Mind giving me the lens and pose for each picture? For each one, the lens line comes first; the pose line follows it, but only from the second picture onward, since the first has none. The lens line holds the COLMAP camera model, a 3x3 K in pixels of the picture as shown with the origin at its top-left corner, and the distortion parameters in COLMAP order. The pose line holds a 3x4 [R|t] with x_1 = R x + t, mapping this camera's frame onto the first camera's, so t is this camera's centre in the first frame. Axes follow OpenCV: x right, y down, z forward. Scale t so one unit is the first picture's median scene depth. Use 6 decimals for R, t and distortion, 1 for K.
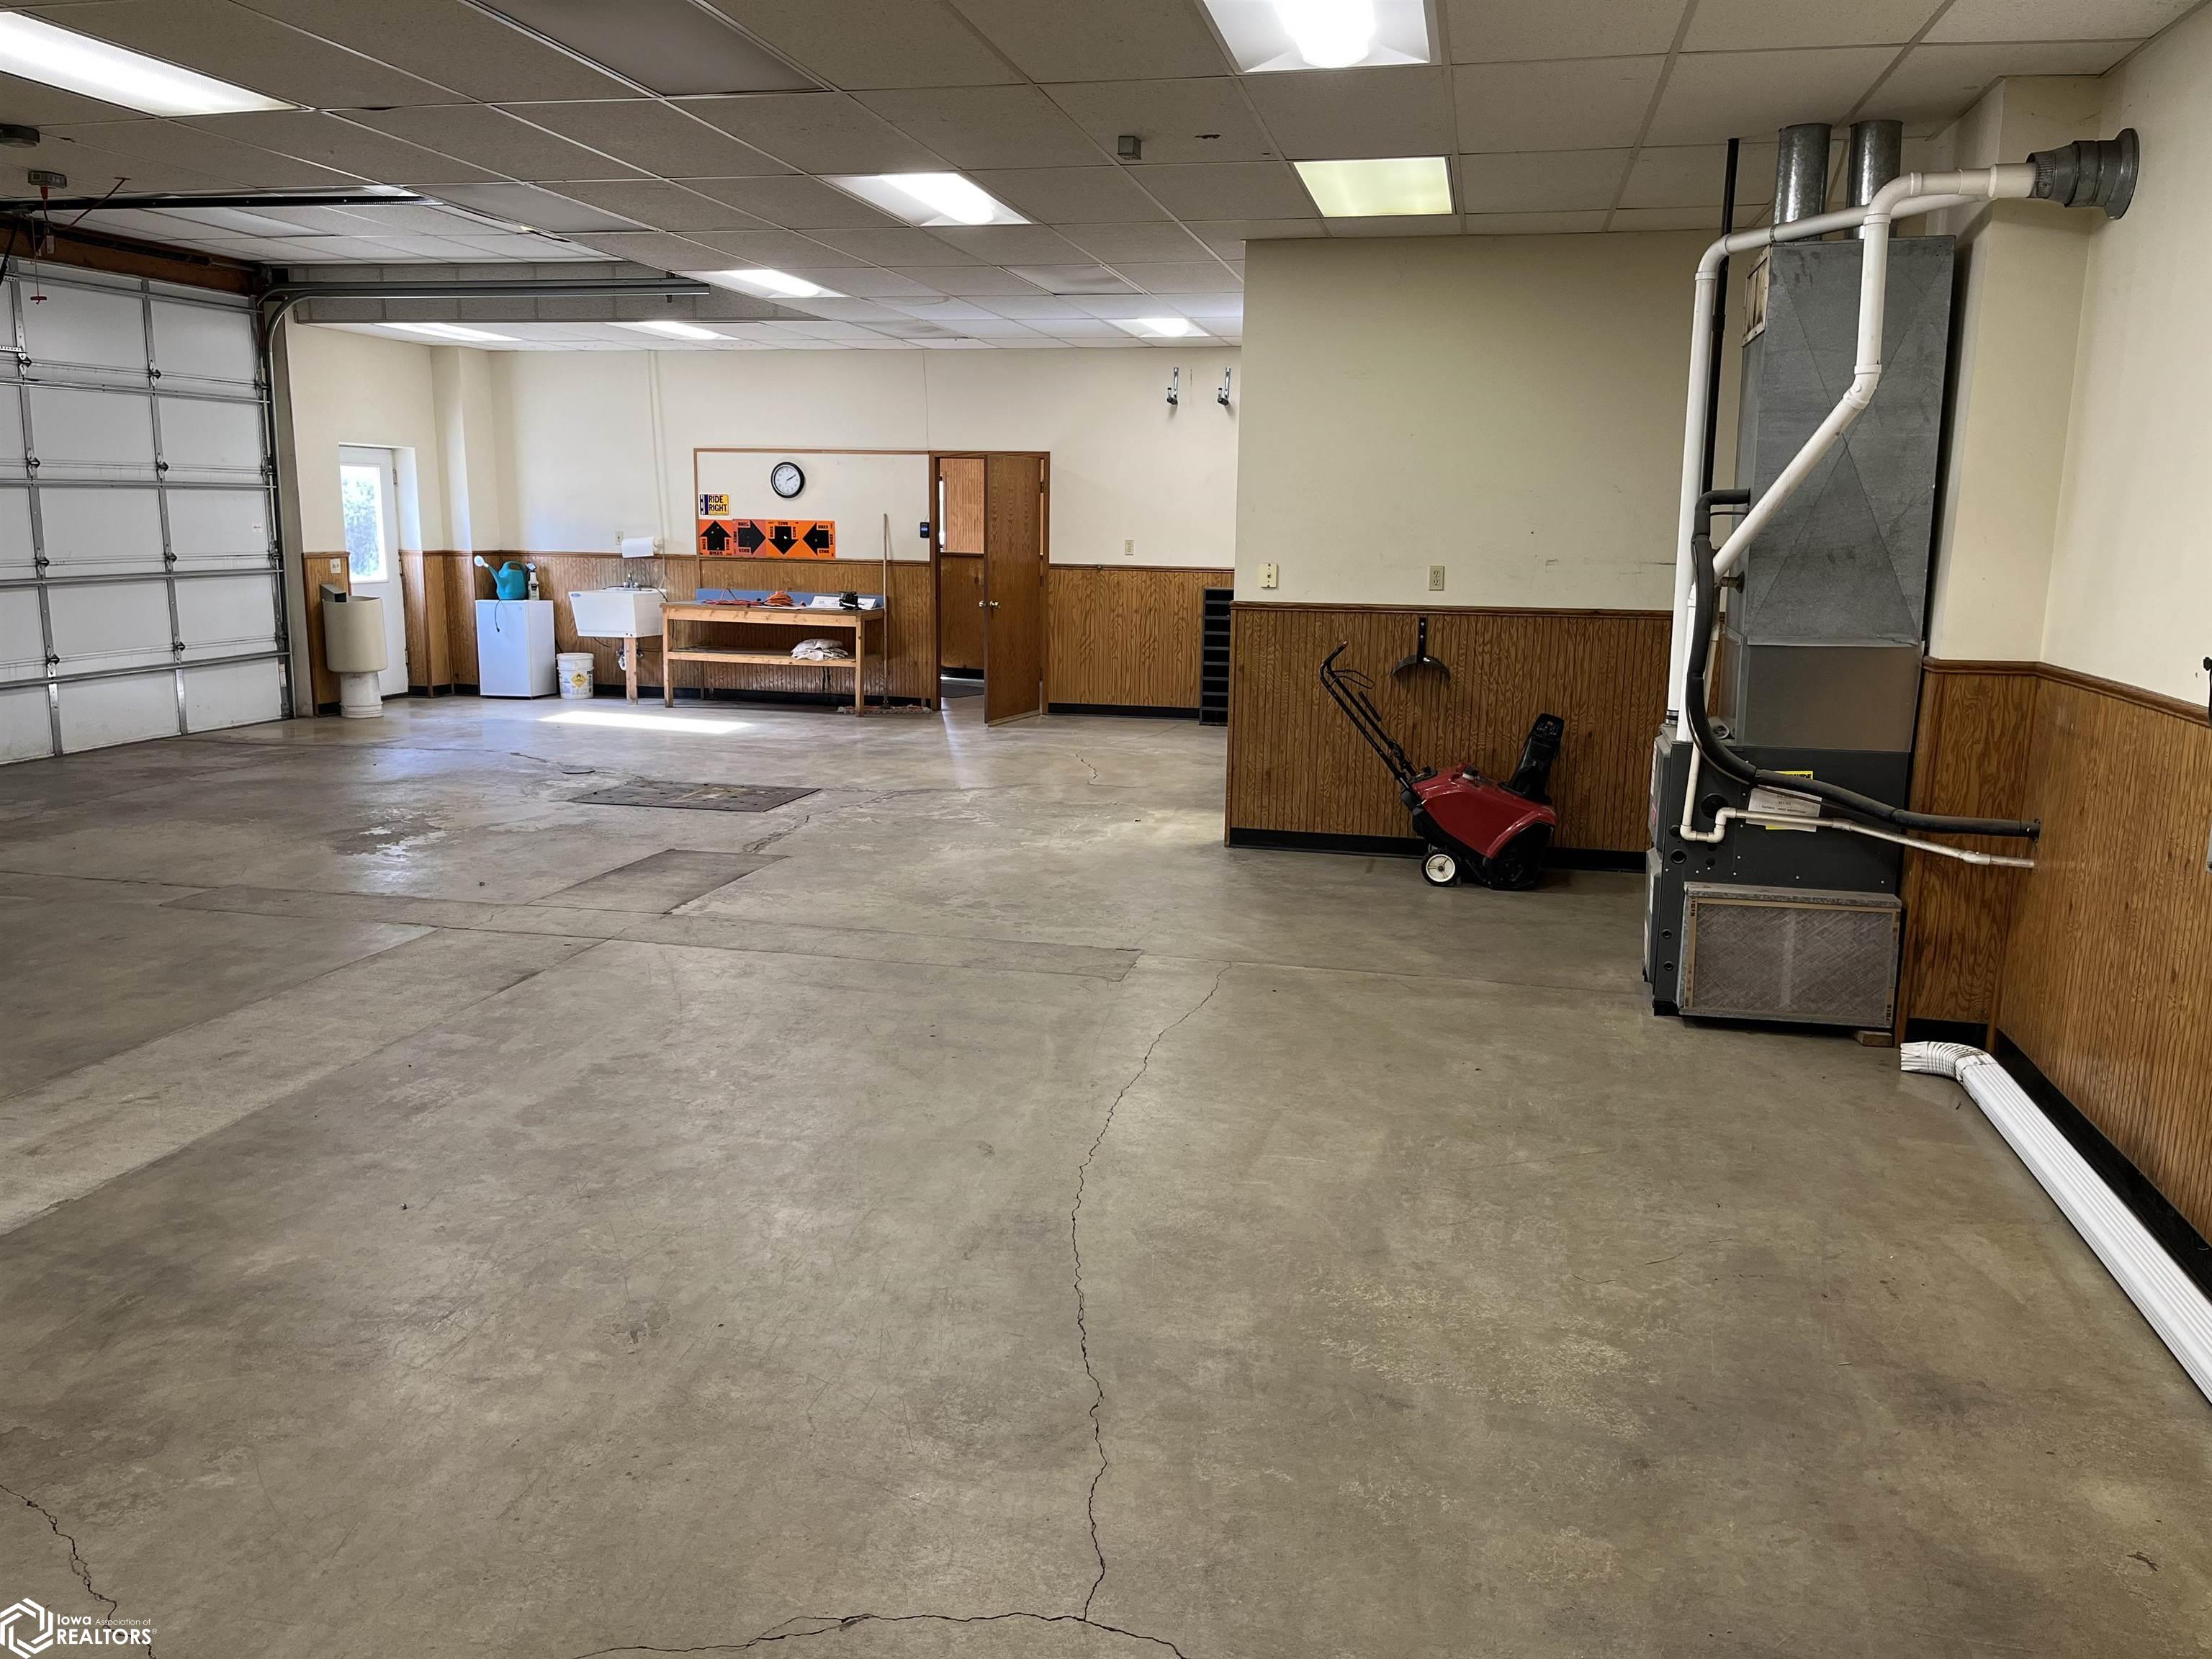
lens RADIAL K [[1671.4, 0, 1098.9], [0, 1671.4, 837.3], [0, 0, 1]] dist [0.069199, -0.093612]
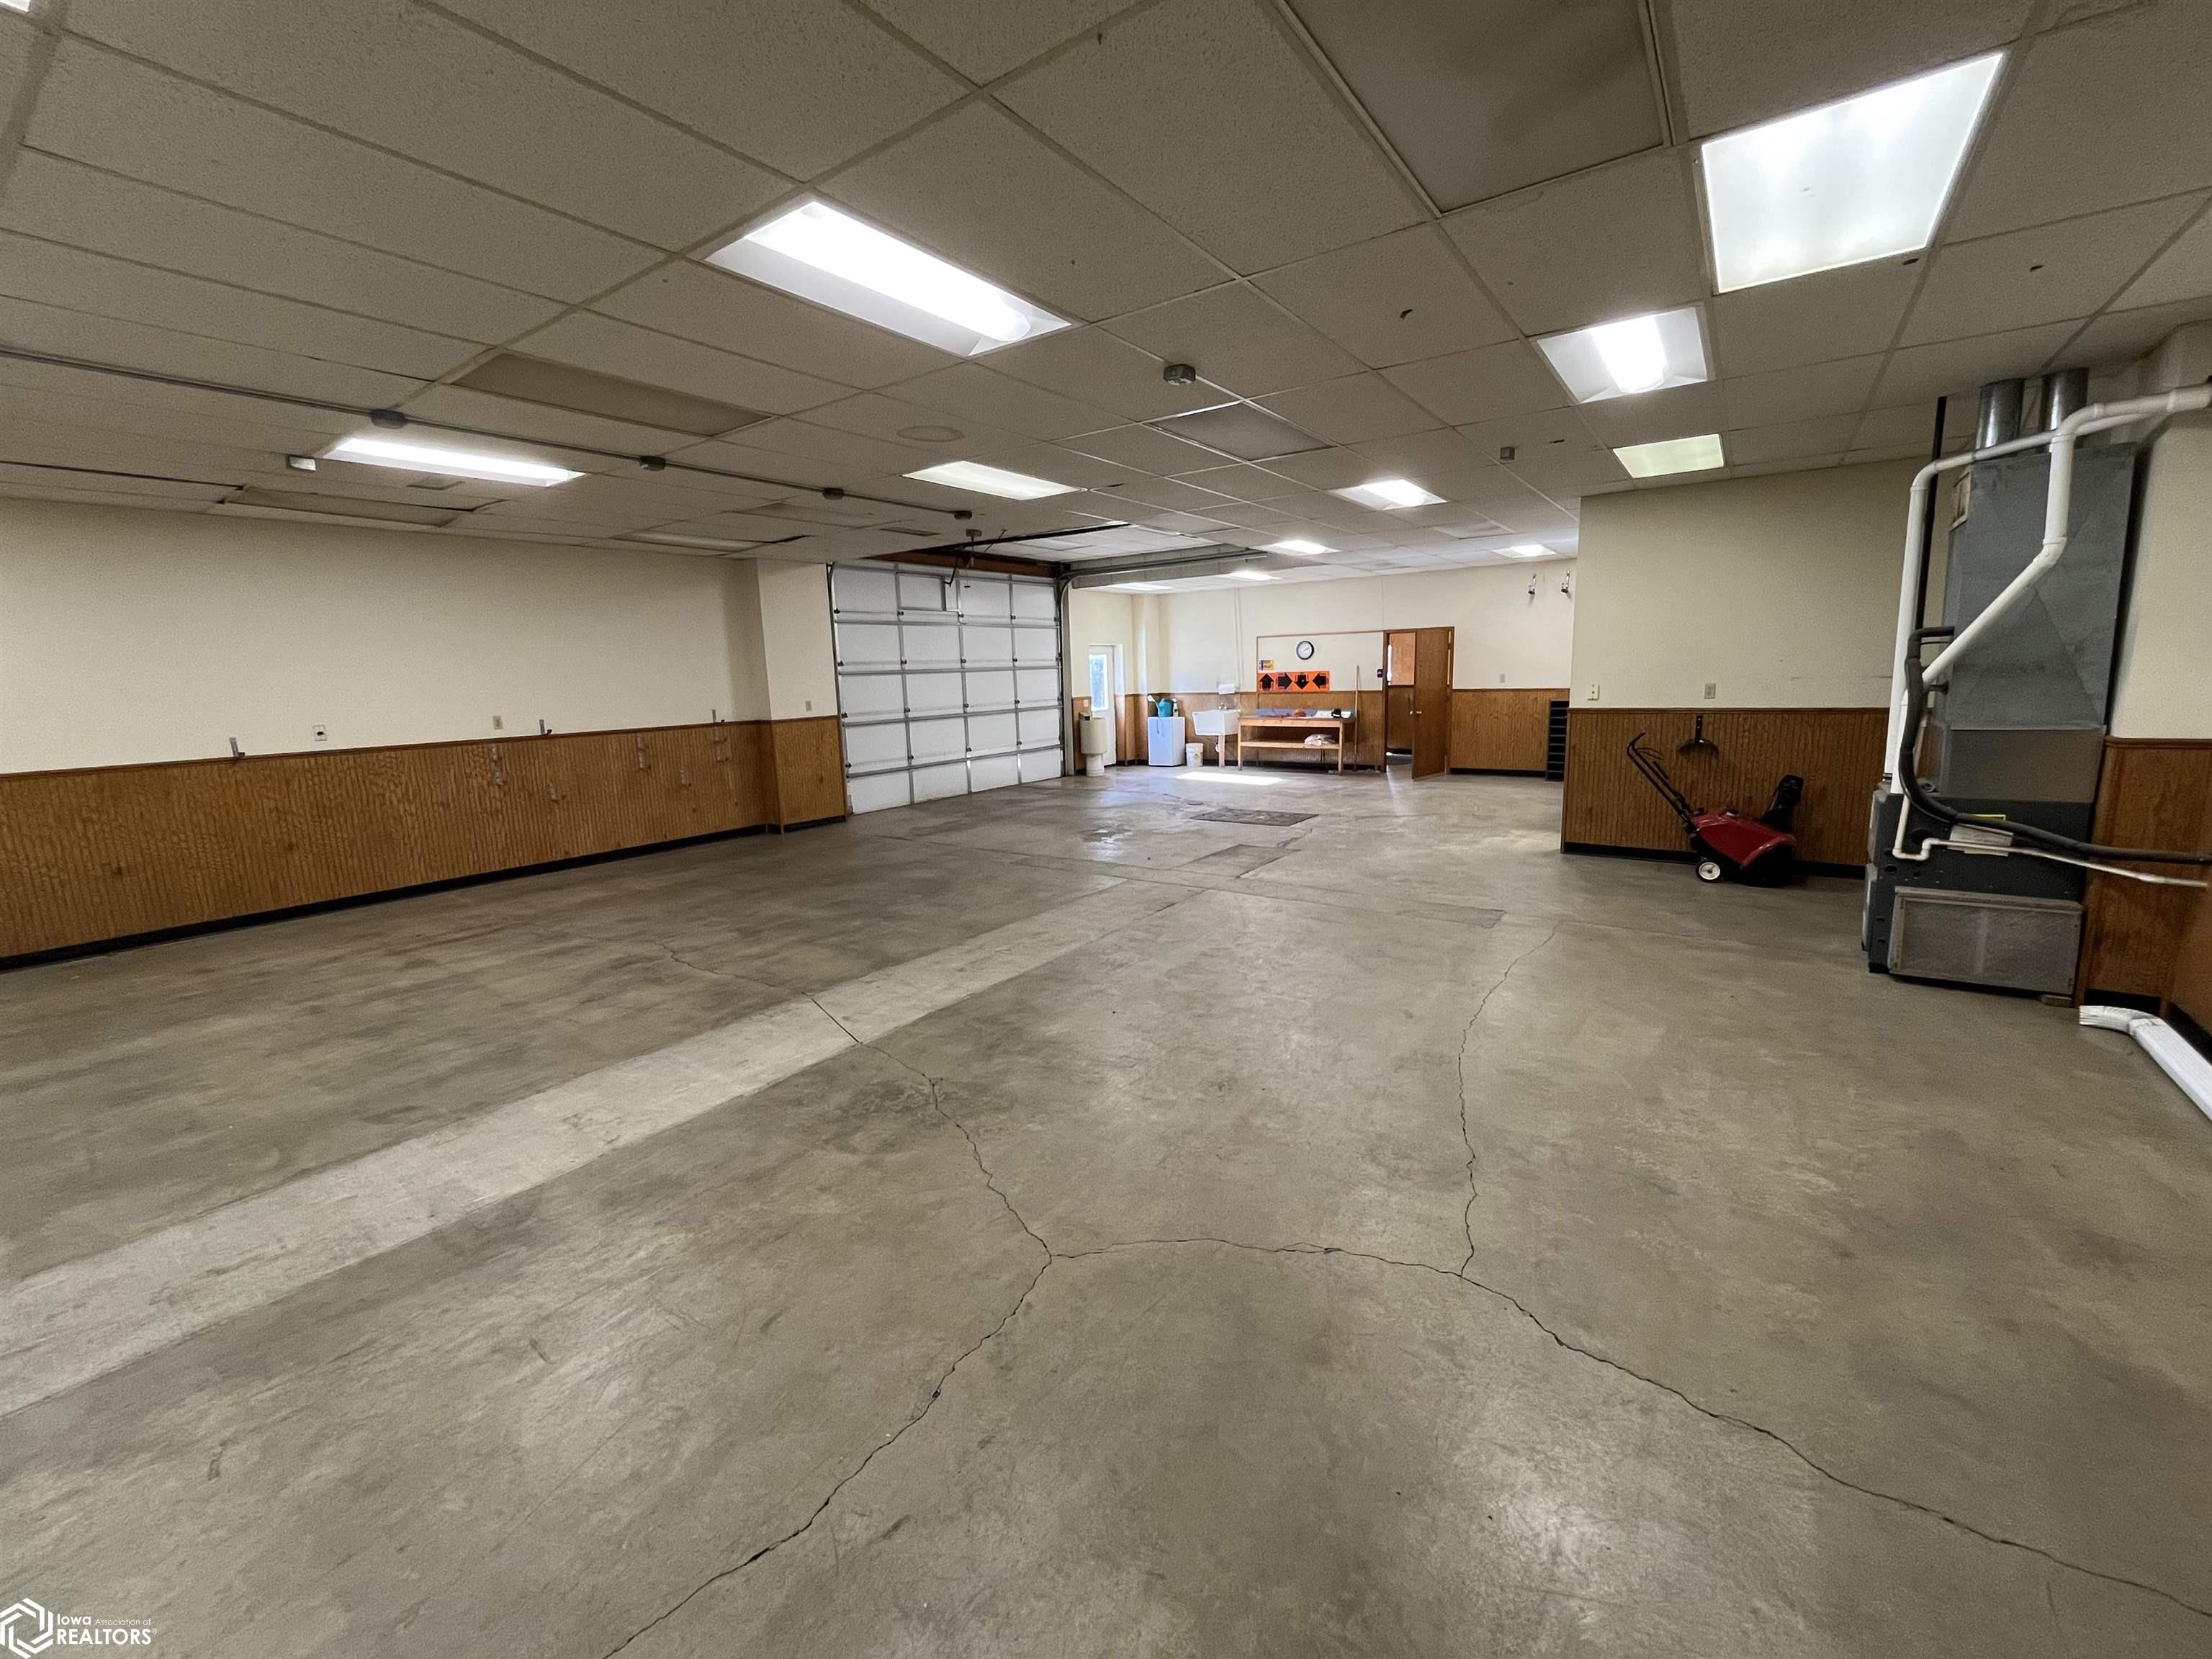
lens RADIAL K [[900.4, 0, 1109.7], [0, 900.4, 820.1], [0, 0, 1]] dist [-0.003209, -0.000235]
pose [[0.924408, 0.020733, -0.380841, 0.000084], [-0.029292, 0.999432, -0.016690, 0.001125], [0.380278, 0.026584, 0.924490, -0.016615]]
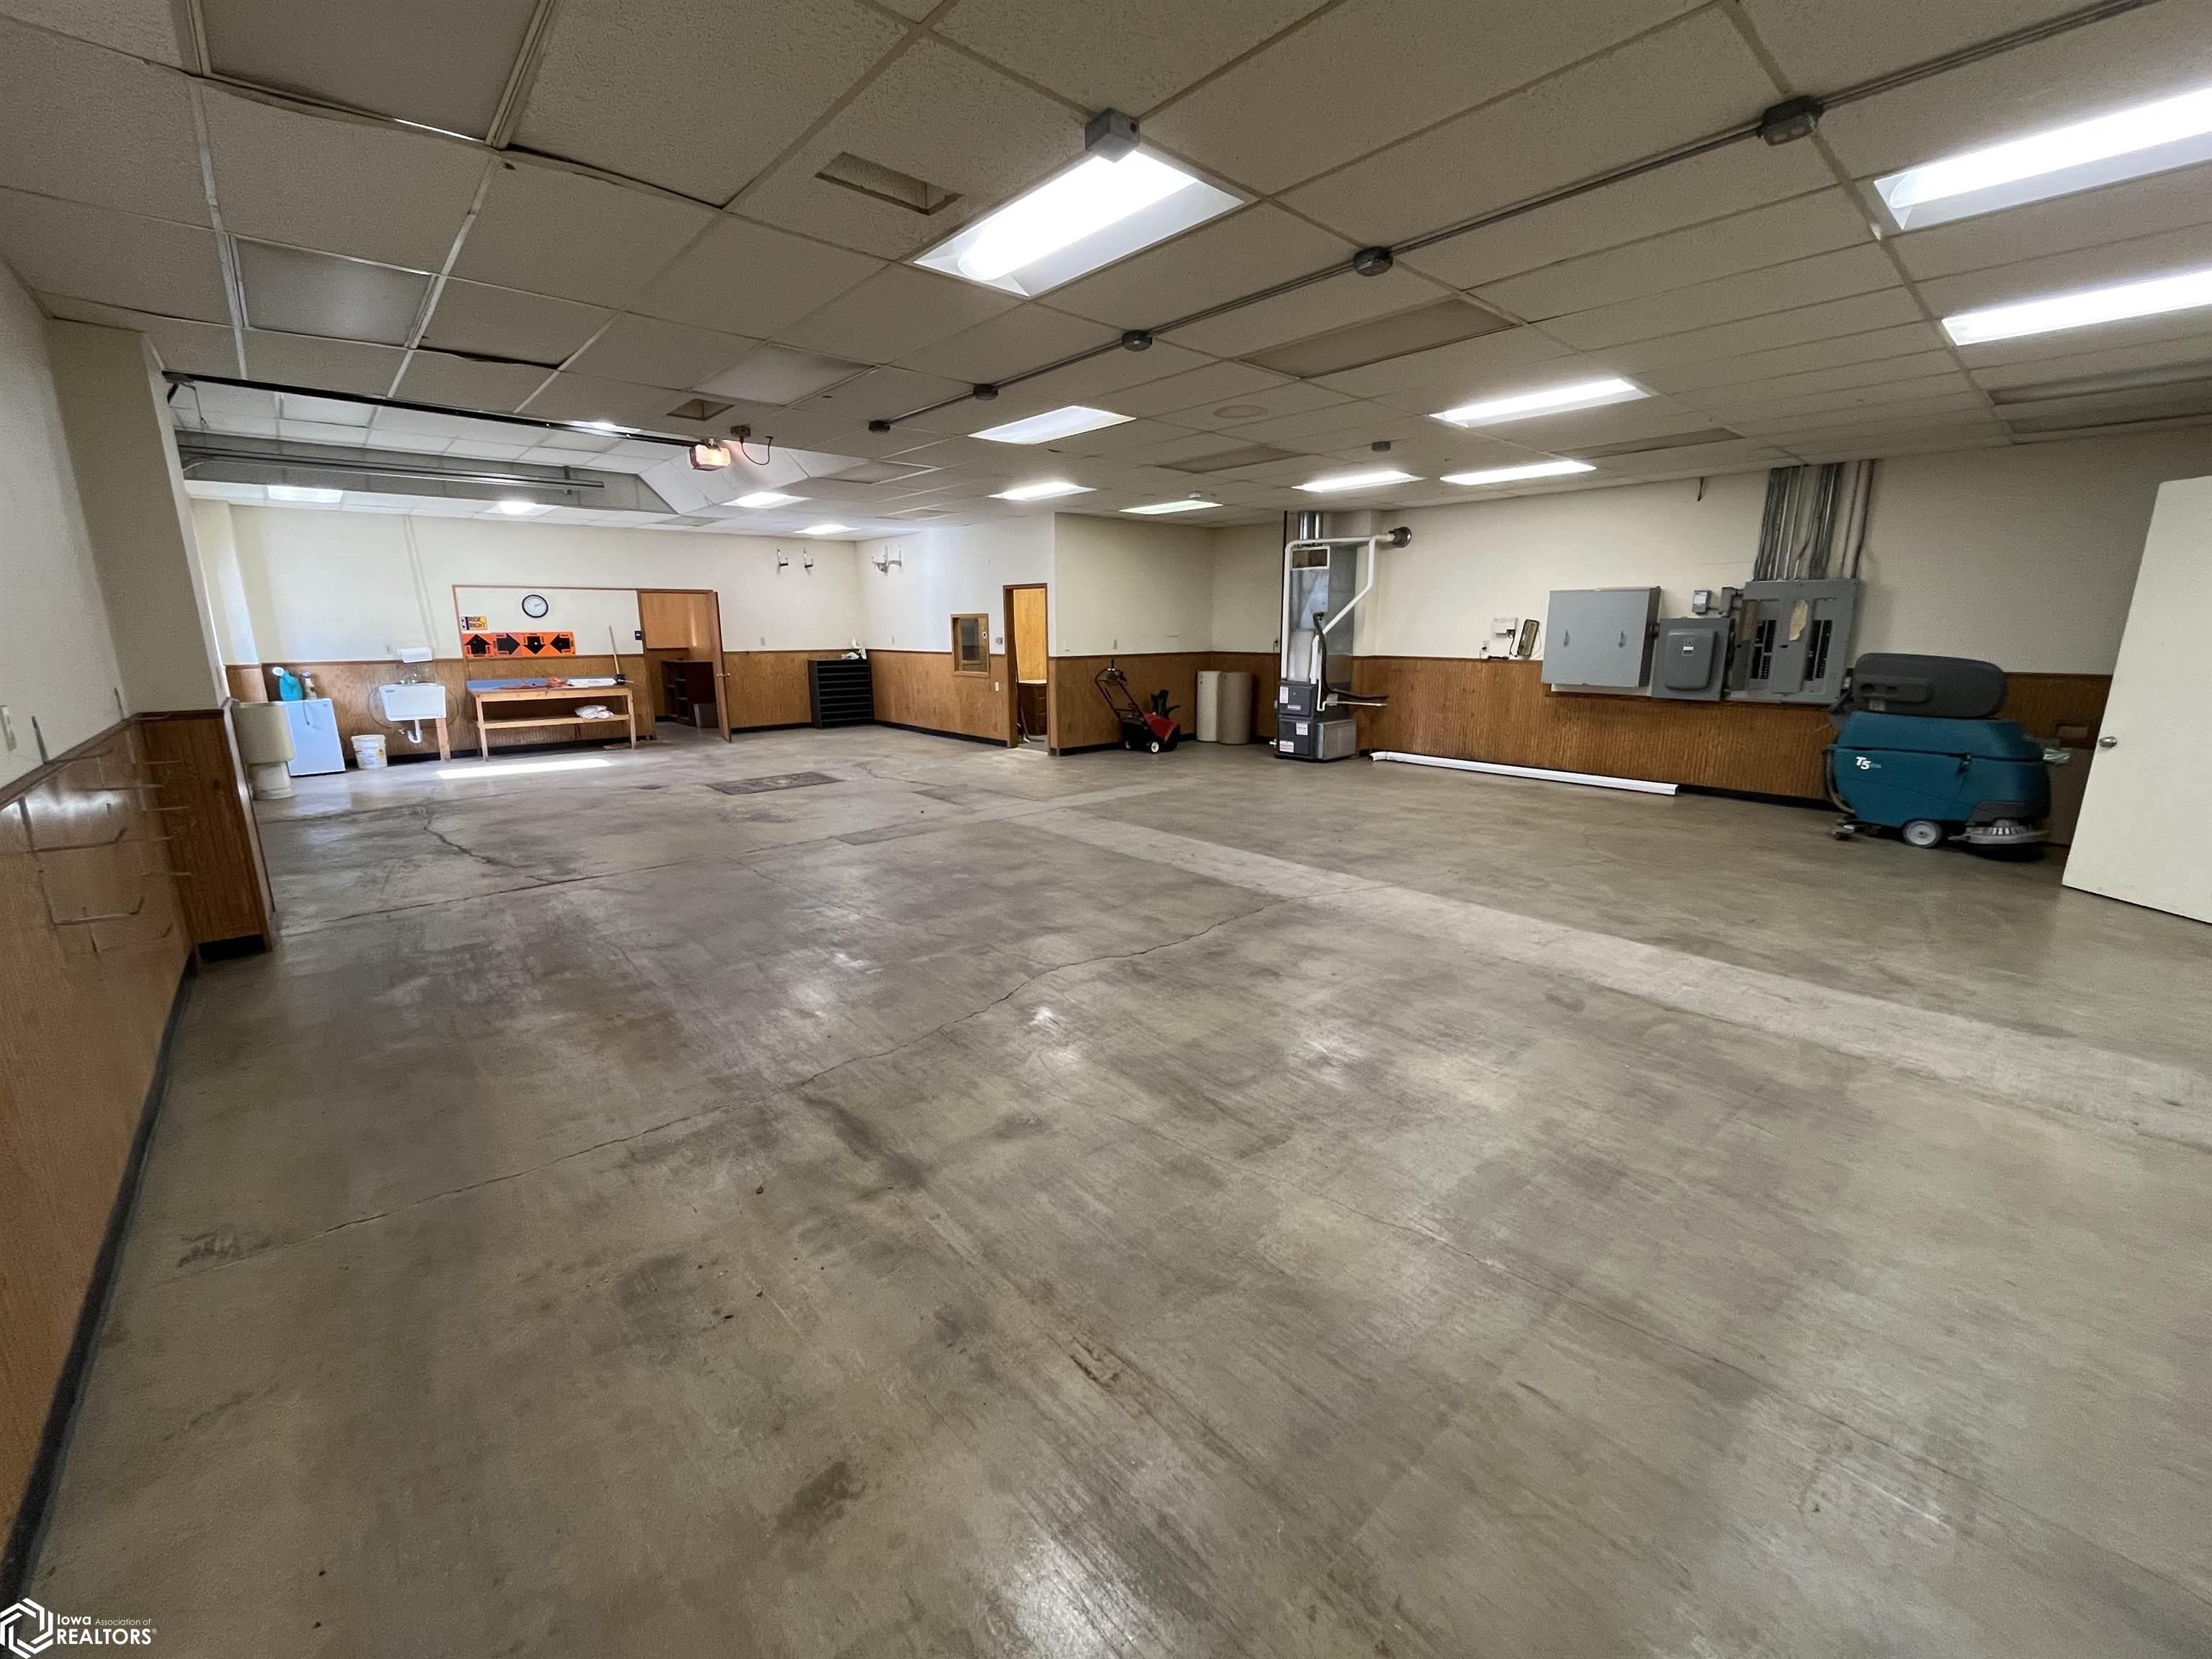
lens RADIAL K [[900.4, 0, 1109.7], [0, 900.4, 820.1], [0, 0, 1]] dist [-0.003209, -0.000235]
pose [[0.570486, -0.191291, 0.798720, -1.108267], [0.167481, 0.979159, 0.114882, -0.049272], [-0.804050, 0.068232, 0.590634, 0.185469]]
